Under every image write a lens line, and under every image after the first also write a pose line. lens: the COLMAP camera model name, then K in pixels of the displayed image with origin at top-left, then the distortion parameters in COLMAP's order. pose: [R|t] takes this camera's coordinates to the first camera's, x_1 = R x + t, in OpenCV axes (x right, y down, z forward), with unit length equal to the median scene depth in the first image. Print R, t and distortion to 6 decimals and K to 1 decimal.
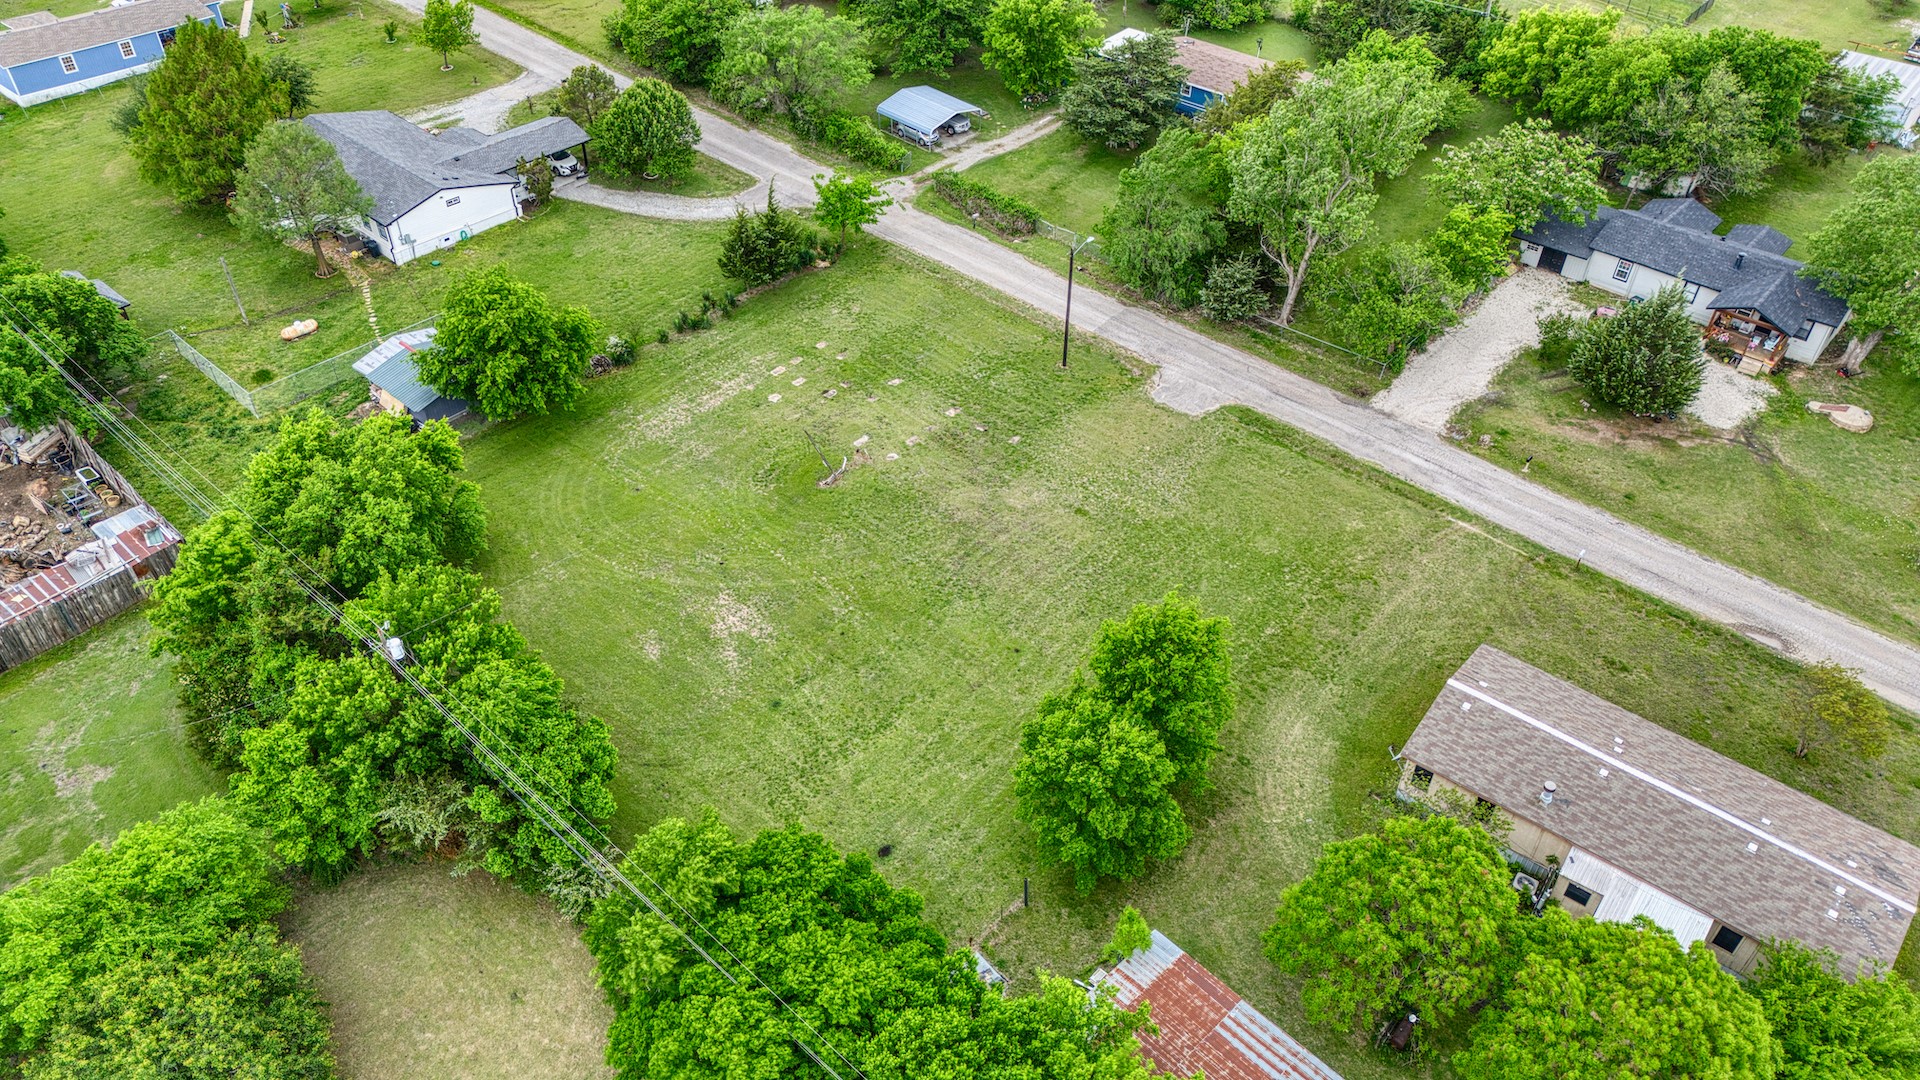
lens RADIAL K [[1342.5, 0, 956.0], [0, 1342.5, 538.9], [0, 0, 1]] dist [0.060001, -0.053272]
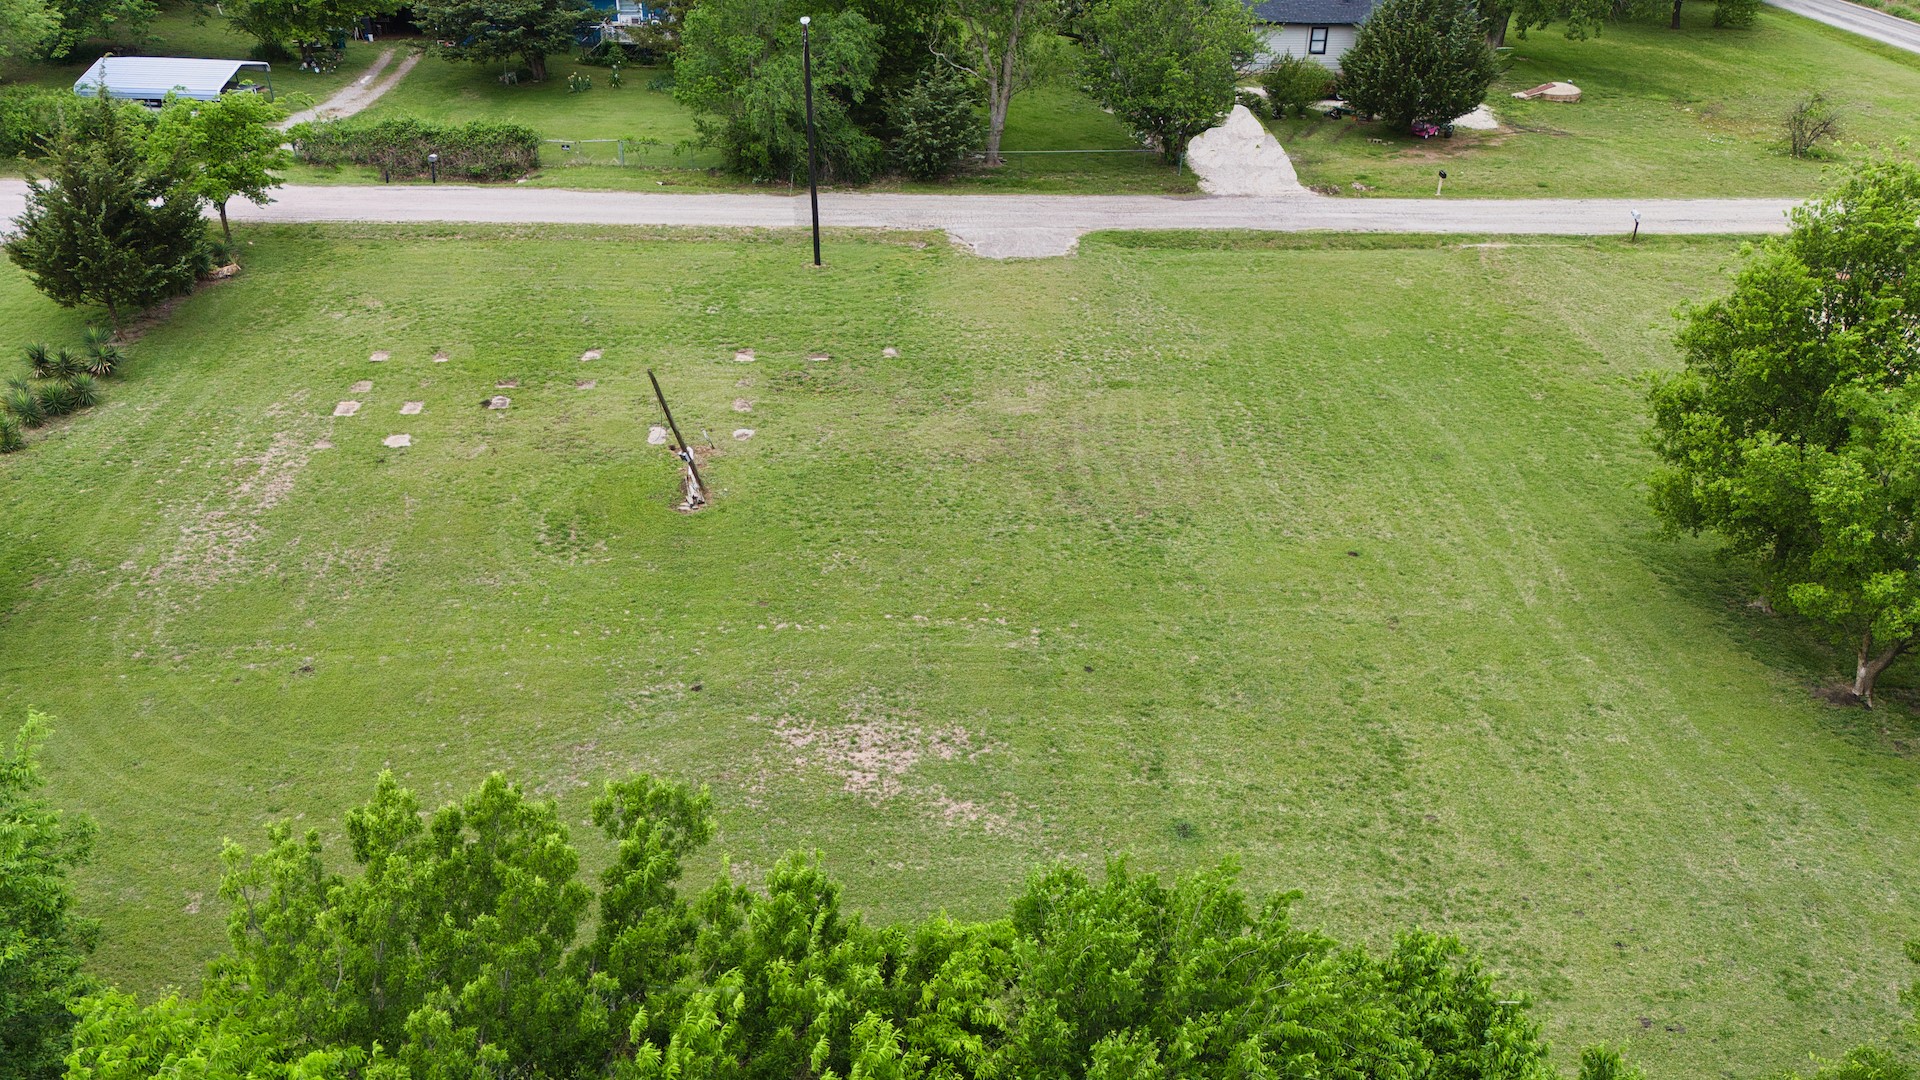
lens RADIAL K [[1490.2, 0, 952.6], [0, 1490.2, 580.6], [0, 0, 1]] dist [0.034284, -0.001744]
pose [[0.711945, -0.353667, 0.606675, -0.352679], [0.451539, 0.892198, -0.009775, 0.026956], [-0.537817, 0.280897, 0.794890, 0.565896]]
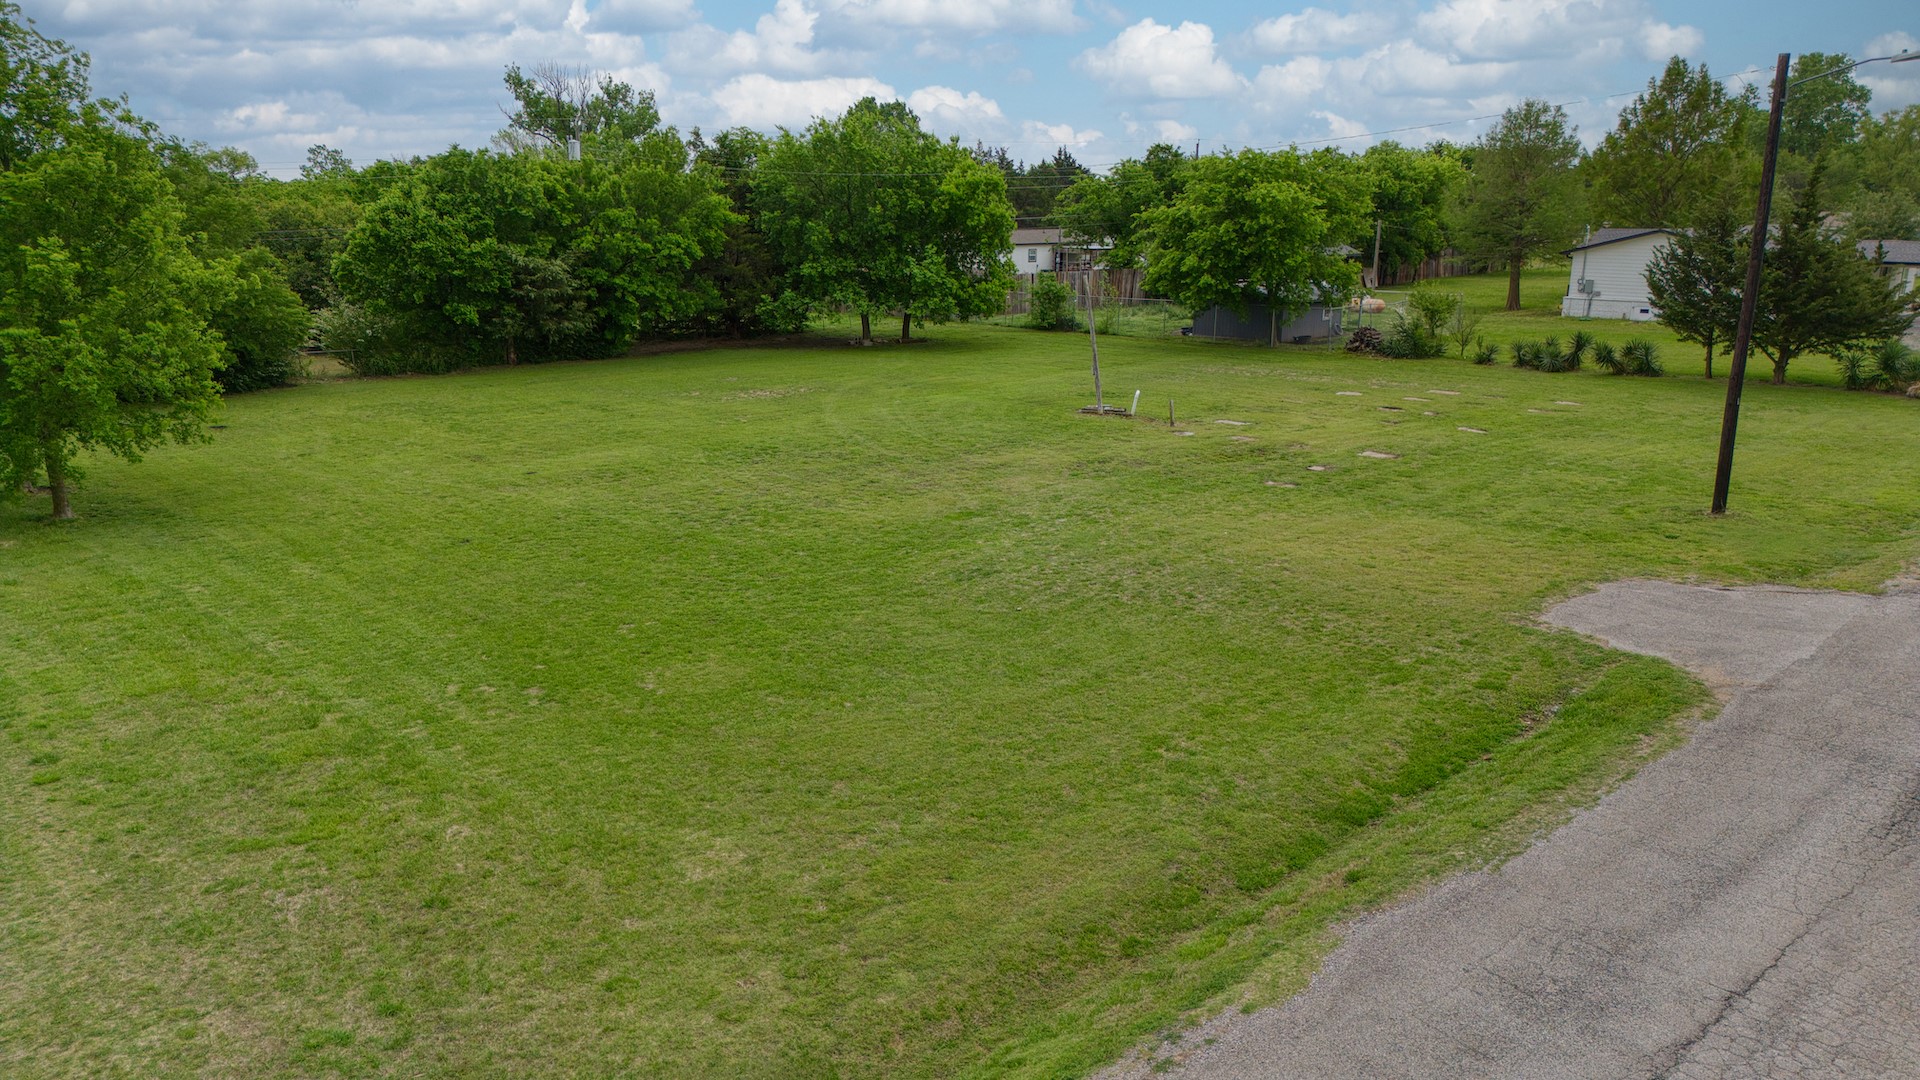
lens RADIAL K [[1342.5, 0, 950.6], [0, 1342.5, 548.9], [0, 0, 1]] dist [0.060001, -0.053272]
pose [[-0.113227, 0.232687, -0.965938, 0.444092], [-0.642712, 0.724237, 0.249802, -0.101258], [0.757694, 0.649105, 0.067547, 0.968229]]
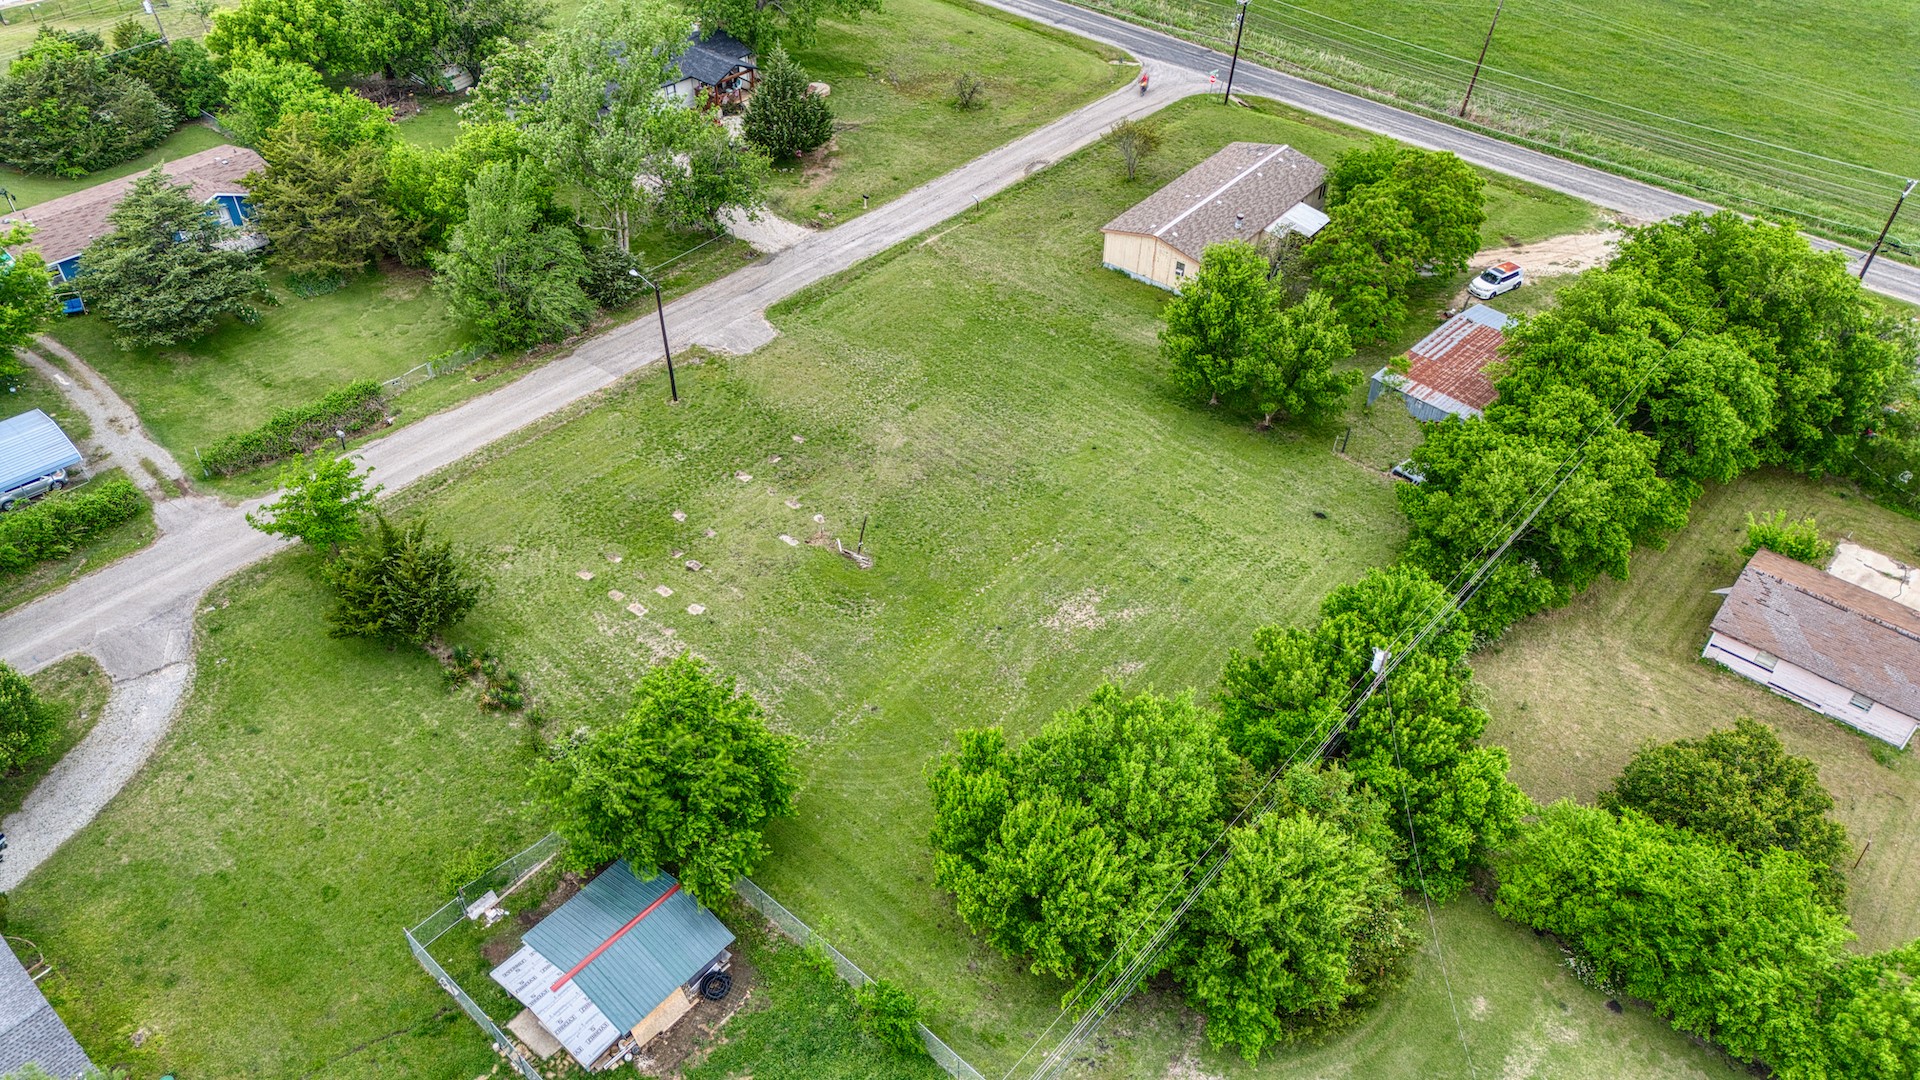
lens RADIAL K [[1342.5, 0, 957.4], [0, 1342.5, 534.5], [0, 0, 1]] dist [0.060001, -0.053272]
pose [[-0.010564, -0.657272, 0.753579, -0.793440], [0.635235, 0.577603, 0.512690, -0.493069], [-0.772247, 0.484116, 0.411420, 0.564983]]
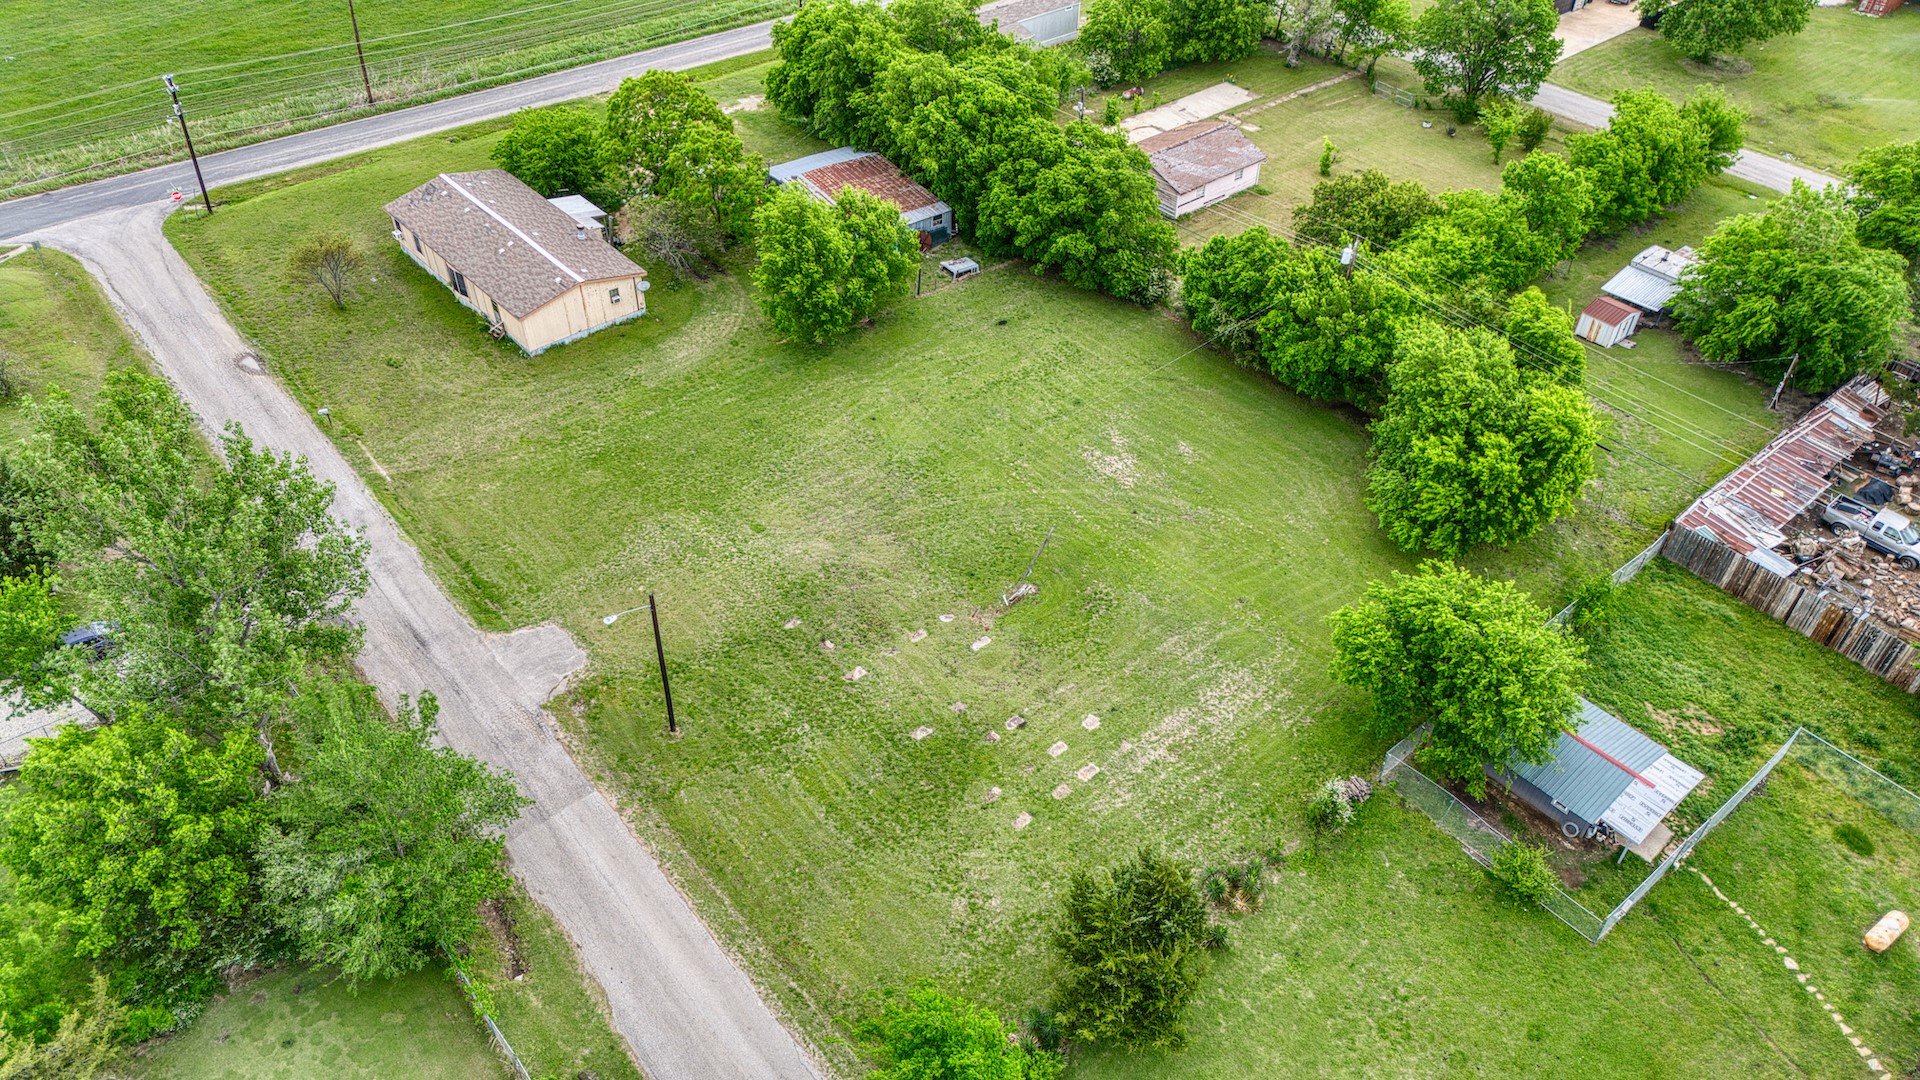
lens RADIAL K [[1342.5, 0, 953.1], [0, 1342.5, 531.2], [0, 0, 1]] dist [0.060001, -0.053272]
pose [[-0.988055, -0.121514, 0.094777, -0.128594], [0.073797, 0.166827, 0.983221, -0.920248], [-0.135286, 0.978470, -0.155867, 1.117638]]
